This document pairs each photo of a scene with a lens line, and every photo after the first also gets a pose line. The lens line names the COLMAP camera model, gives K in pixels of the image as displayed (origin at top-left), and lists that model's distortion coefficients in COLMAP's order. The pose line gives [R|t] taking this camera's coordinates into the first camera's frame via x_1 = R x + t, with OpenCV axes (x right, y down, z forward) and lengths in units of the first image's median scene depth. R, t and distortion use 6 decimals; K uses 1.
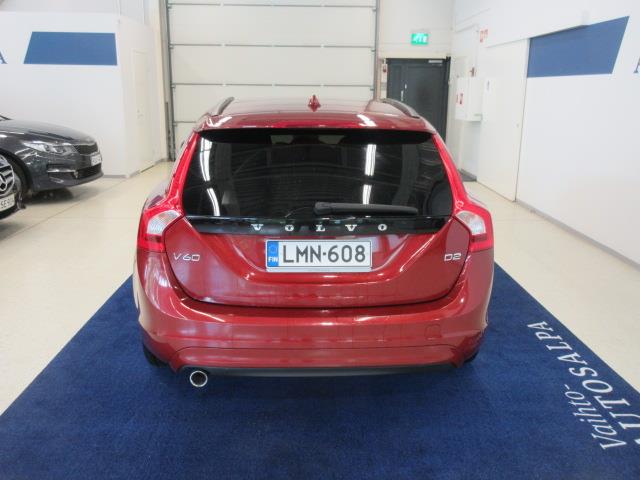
lens RADIAL K [[607.0, 0, 320.0], [0, 607.0, 240.0], [0, 0, 1]] dist [0.019939, 0.018557]
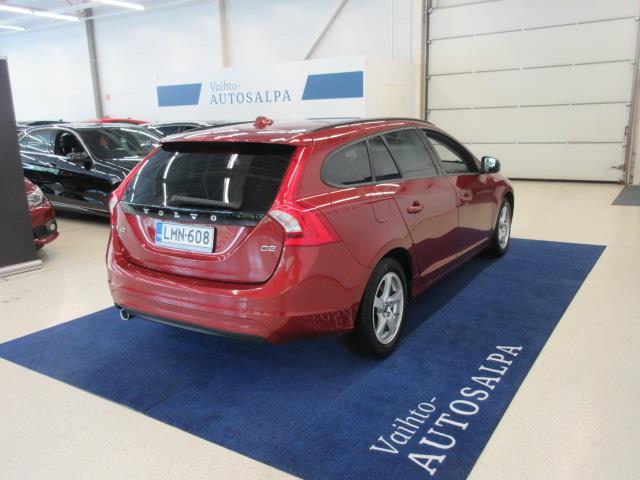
lens RADIAL K [[549.1, 0, 320.0], [0, 549.1, 240.0], [0, 0, 1]] dist [0.055929, -0.000734]
pose [[0.822043, 0.094955, -0.561453, 0.885769], [-0.106841, 0.994207, 0.011715, -0.011919], [0.559313, 0.050356, 0.827426, 0.161926]]
